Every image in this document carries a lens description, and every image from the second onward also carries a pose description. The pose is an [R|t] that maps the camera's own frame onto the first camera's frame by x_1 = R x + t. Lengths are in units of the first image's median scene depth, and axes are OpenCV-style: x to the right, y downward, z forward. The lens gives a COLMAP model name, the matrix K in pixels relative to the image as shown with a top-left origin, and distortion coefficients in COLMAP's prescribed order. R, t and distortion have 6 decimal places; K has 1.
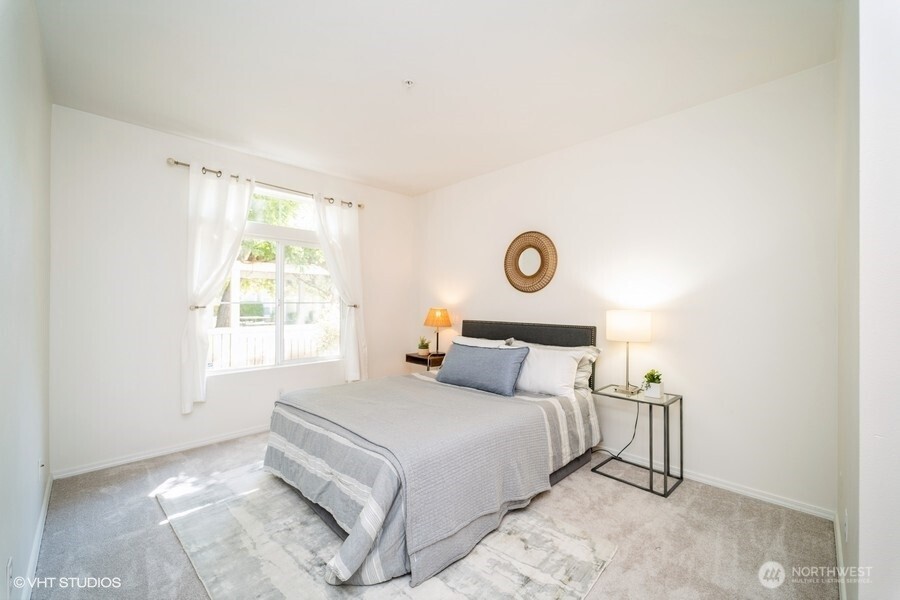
lens RADIAL K [[364.2, 0, 454.1], [0, 364.2, 304.1], [0, 0, 1]] dist [-0.000202, 0.000025]
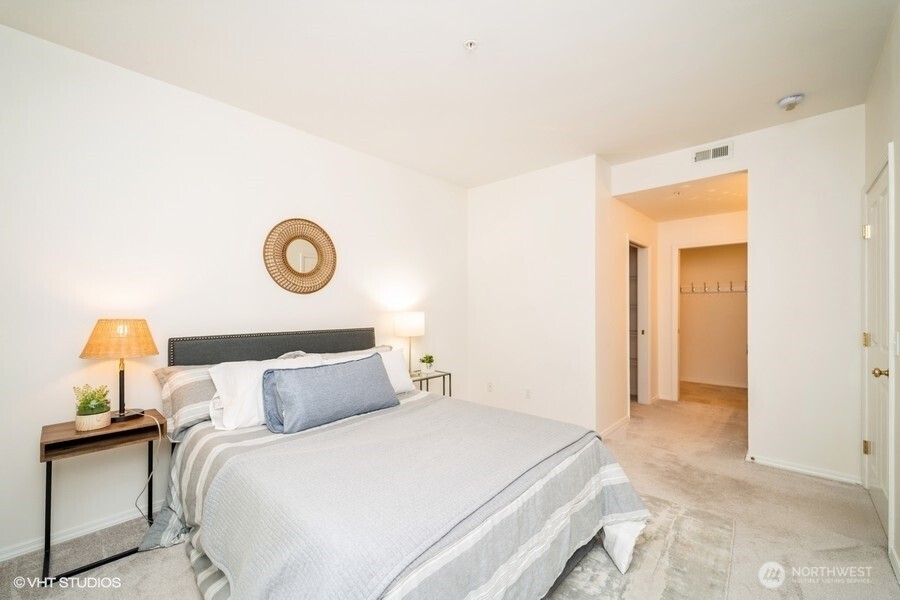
lens RADIAL K [[364.2, 0, 454.1], [0, 364.2, 304.1], [0, 0, 1]] dist [-0.000202, 0.000025]
pose [[-0.037838, 0.004052, 0.999276, -0.629917], [0.006120, 0.999974, -0.003823, -0.003398], [-0.999265, 0.005971, -0.037862, 0.697389]]
